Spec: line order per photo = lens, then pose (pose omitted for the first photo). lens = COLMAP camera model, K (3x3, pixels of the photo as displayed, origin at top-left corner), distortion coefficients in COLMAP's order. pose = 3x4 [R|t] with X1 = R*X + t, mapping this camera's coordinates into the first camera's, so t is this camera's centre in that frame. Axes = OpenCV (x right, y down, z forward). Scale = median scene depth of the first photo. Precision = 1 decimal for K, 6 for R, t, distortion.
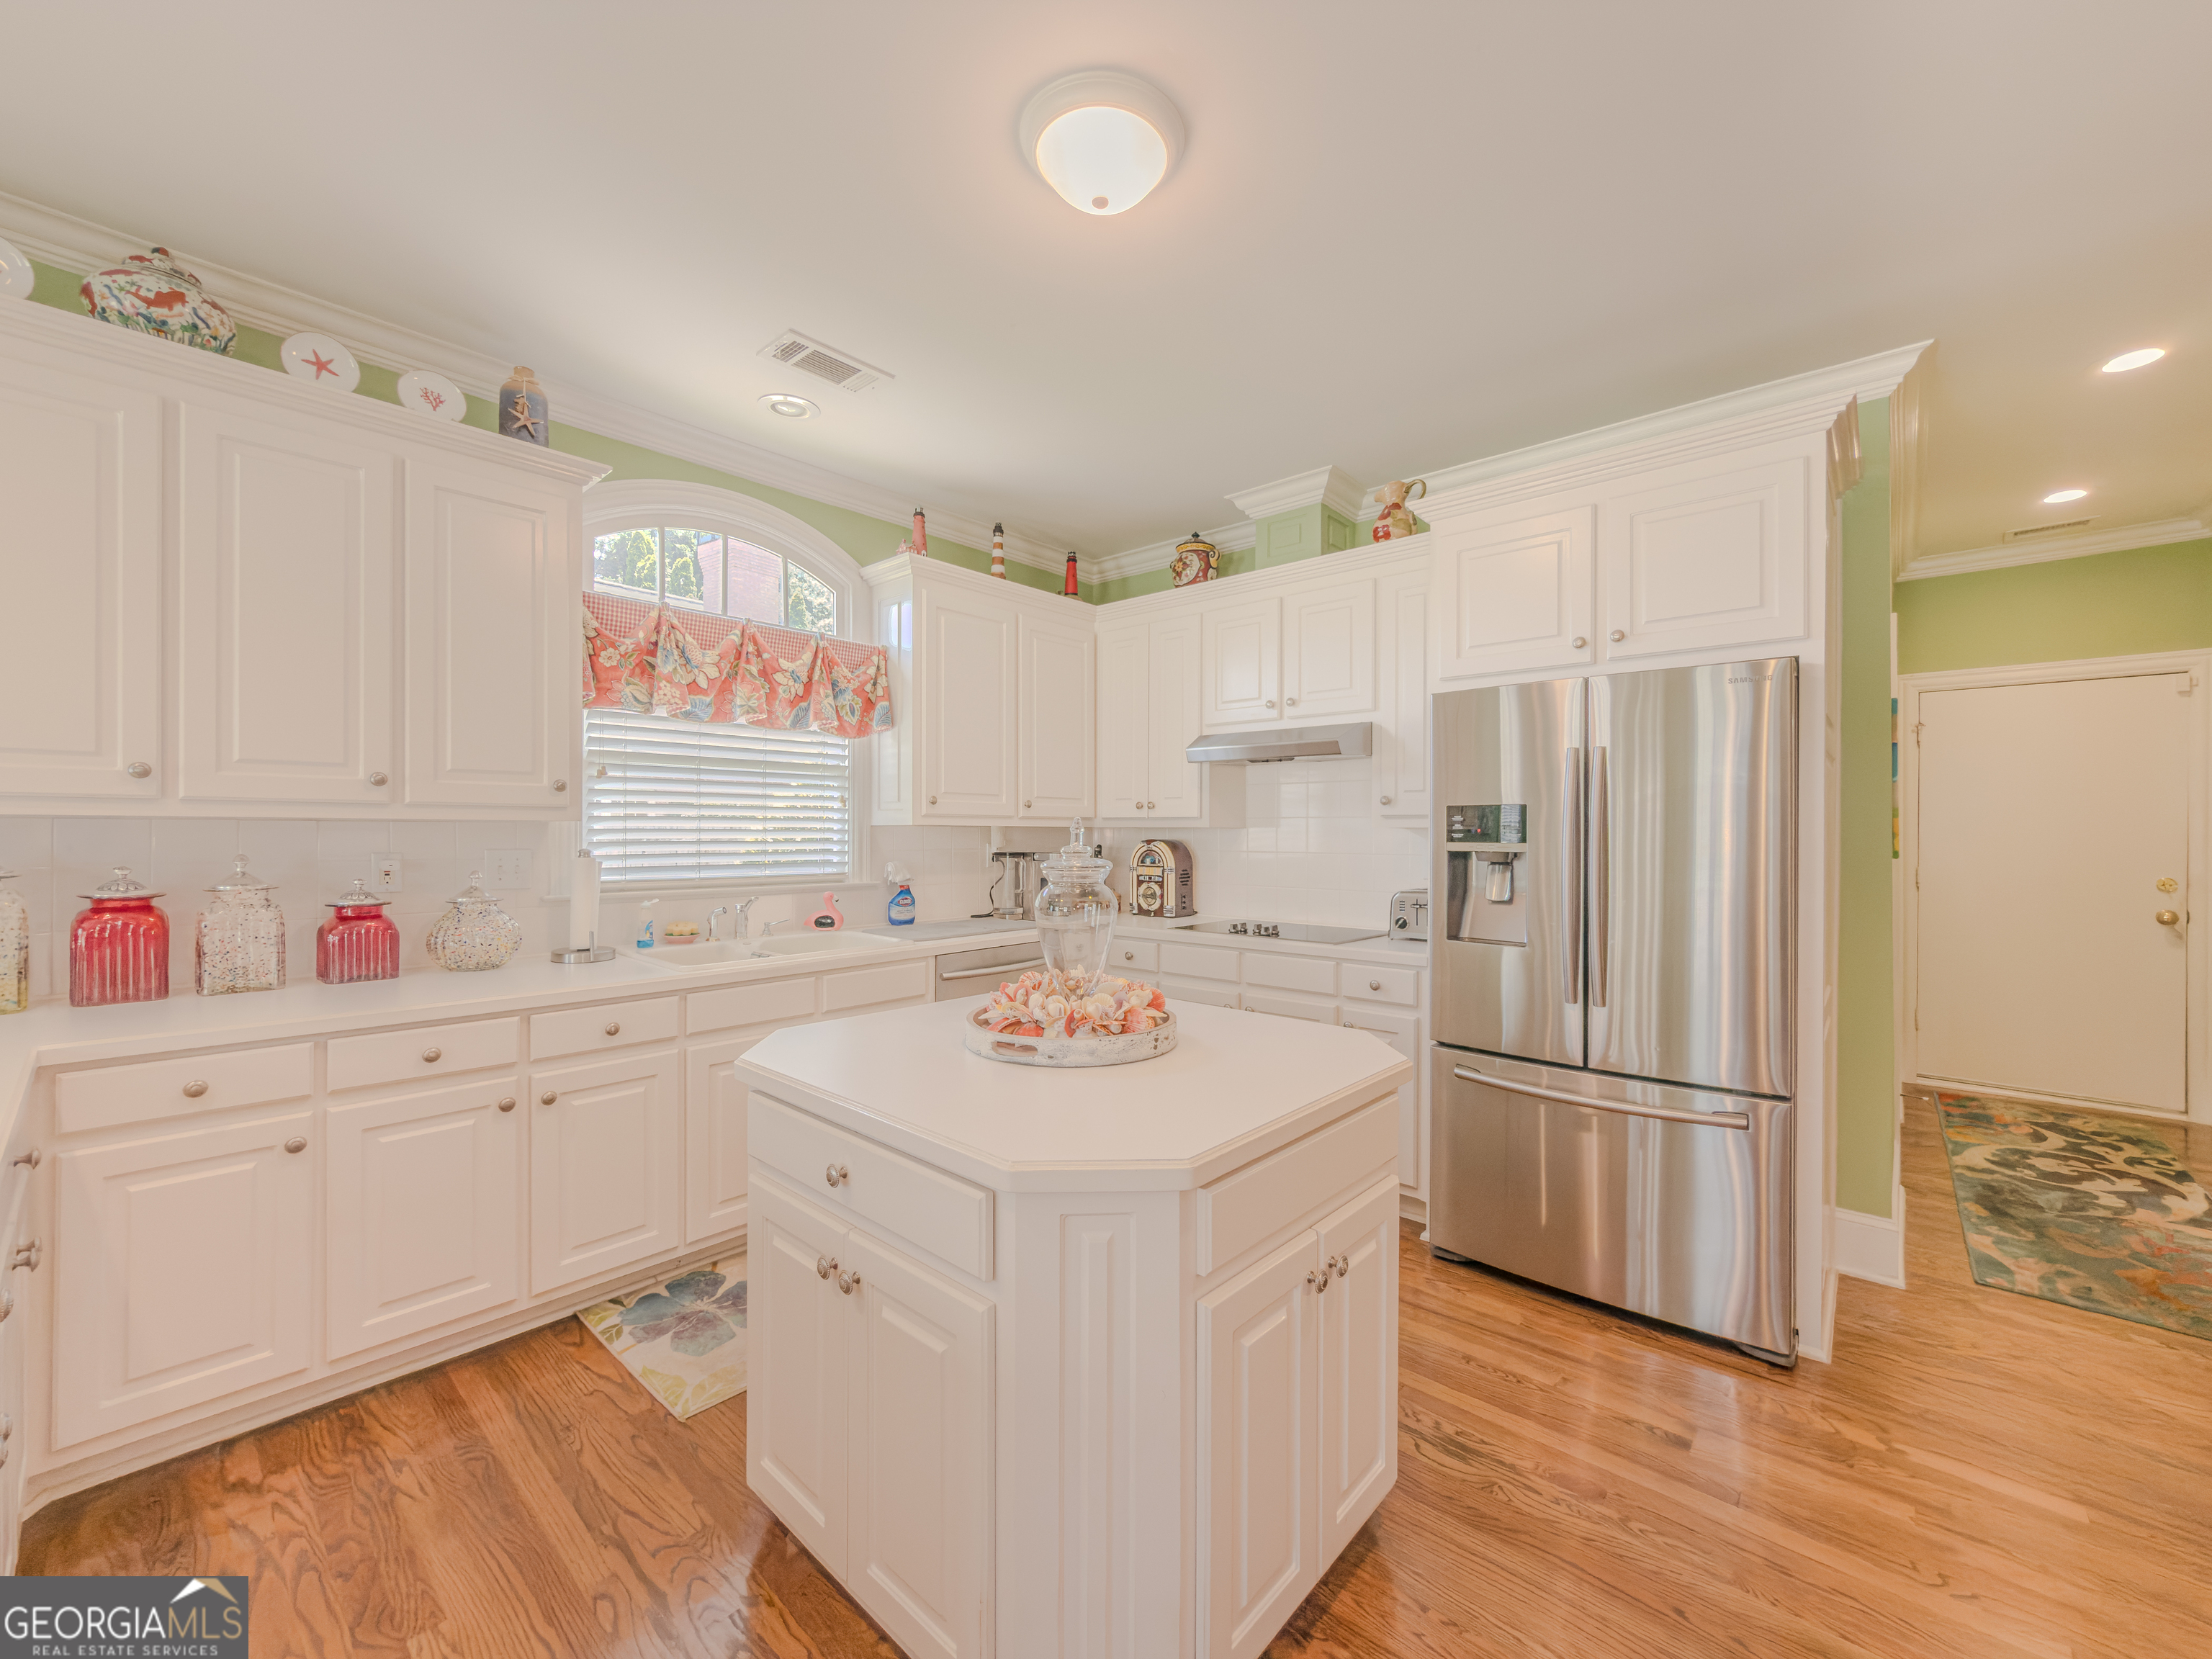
lens RADIAL K [[889.7, 0, 1108.7], [0, 889.7, 832.3], [0, 0, 1]] dist [0.000422, 0.000087]
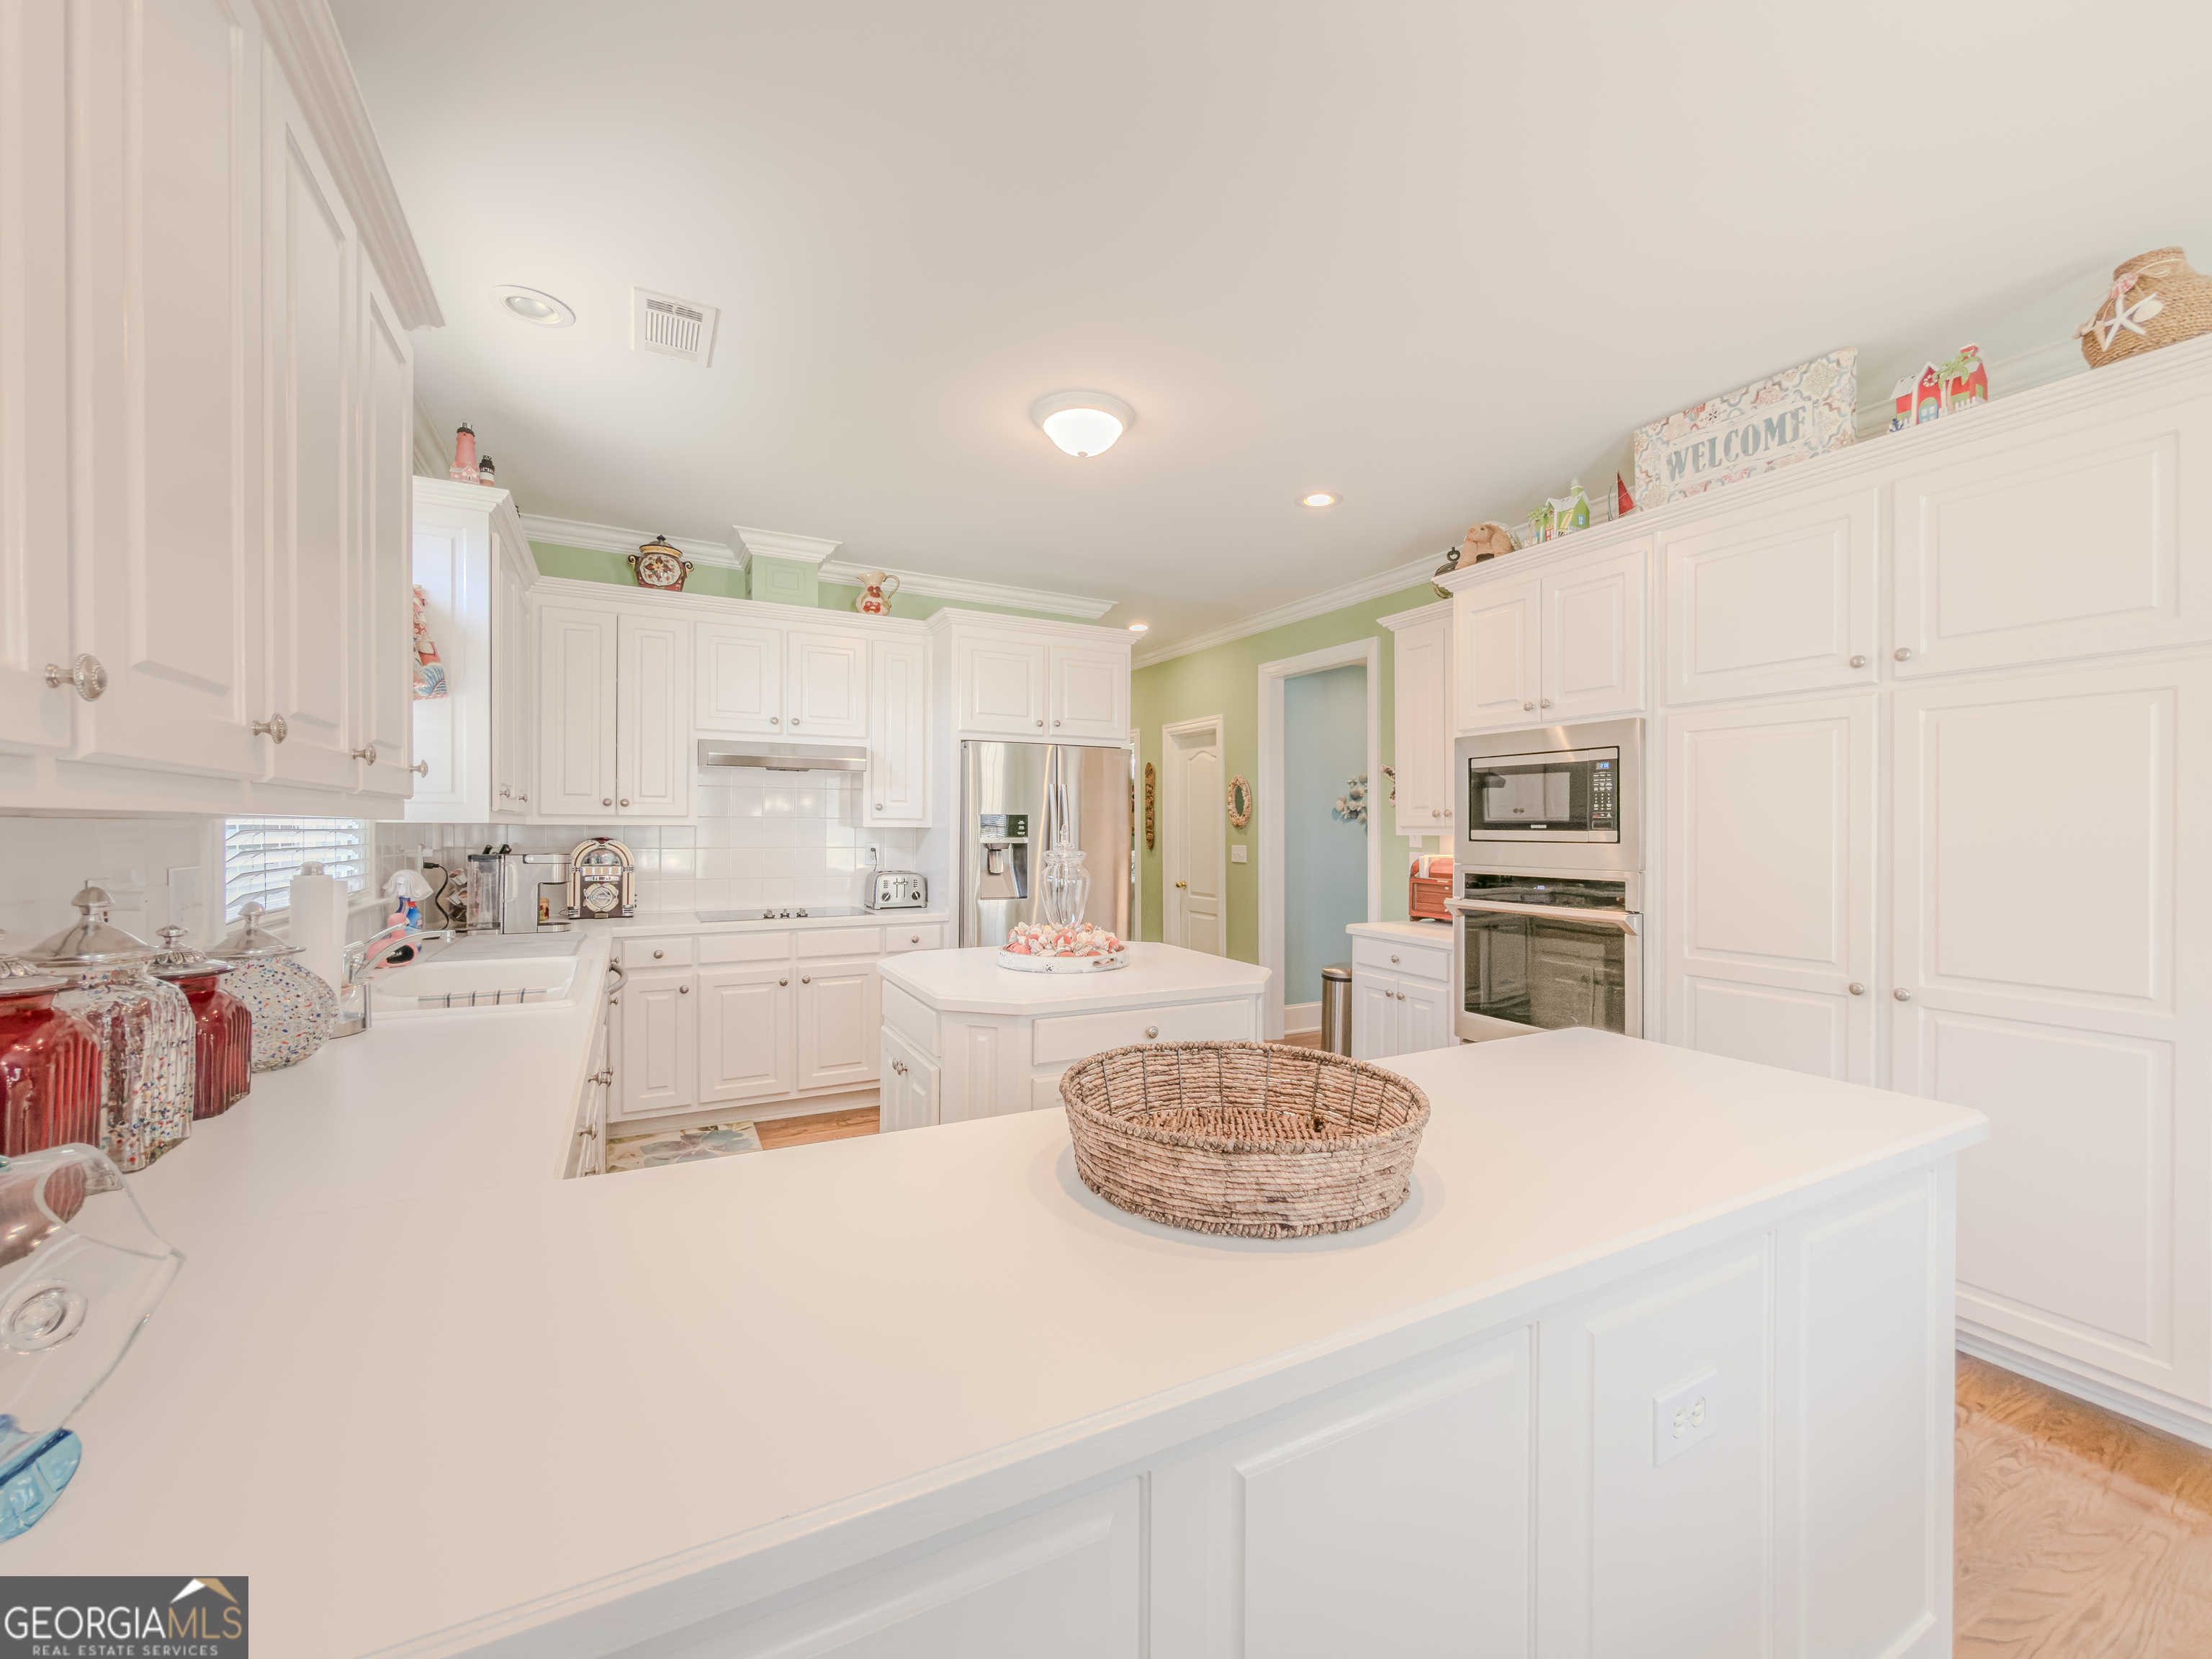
lens RADIAL K [[889.7, 0, 1108.7], [0, 889.7, 832.3], [0, 0, 1]] dist [0.000422, 0.000087]
pose [[0.352741, -0.005121, 0.935707, -0.761403], [-0.002956, 0.999974, 0.006587, -0.006607], [-0.935716, -0.005090, 0.352717, 0.180482]]
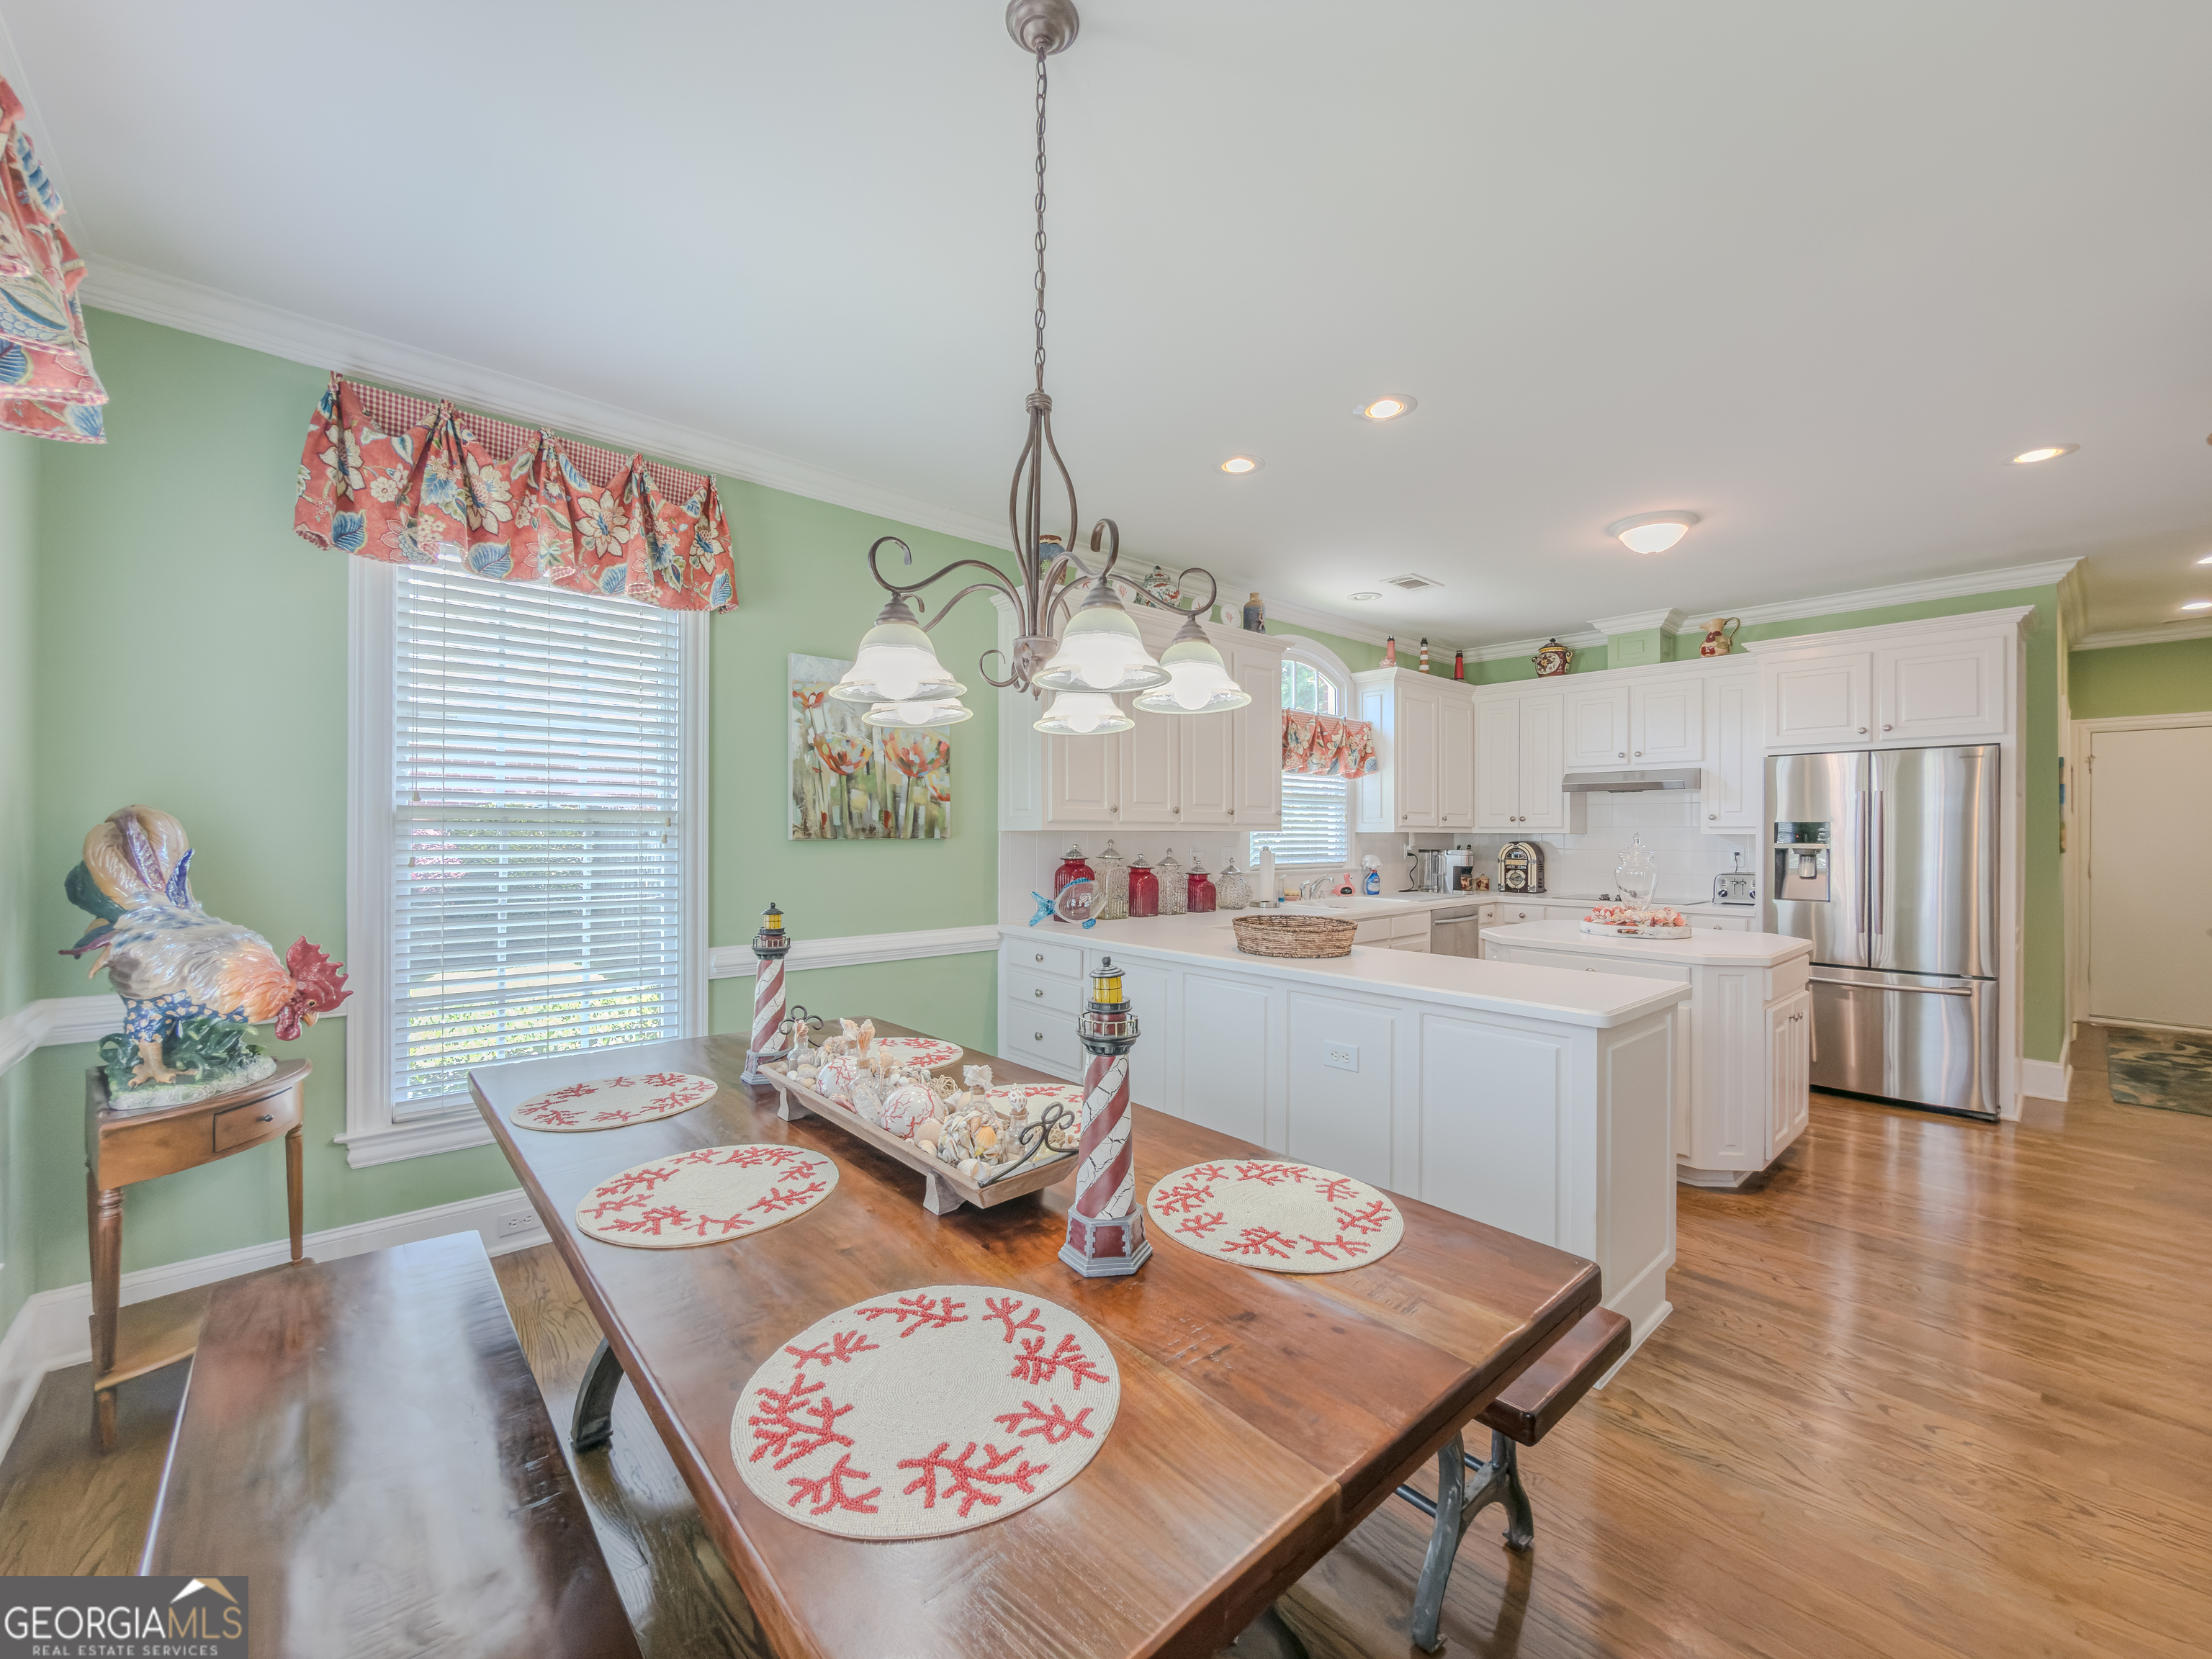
lens RADIAL K [[889.7, 0, 1108.7], [0, 889.7, 832.3], [0, 0, 1]] dist [0.000422, 0.000087]
pose [[0.993458, -0.000616, -0.114198, -0.540856], [0.000469, 0.999999, -0.001316, -0.006352], [0.114198, 0.001254, 0.993457, -0.664121]]
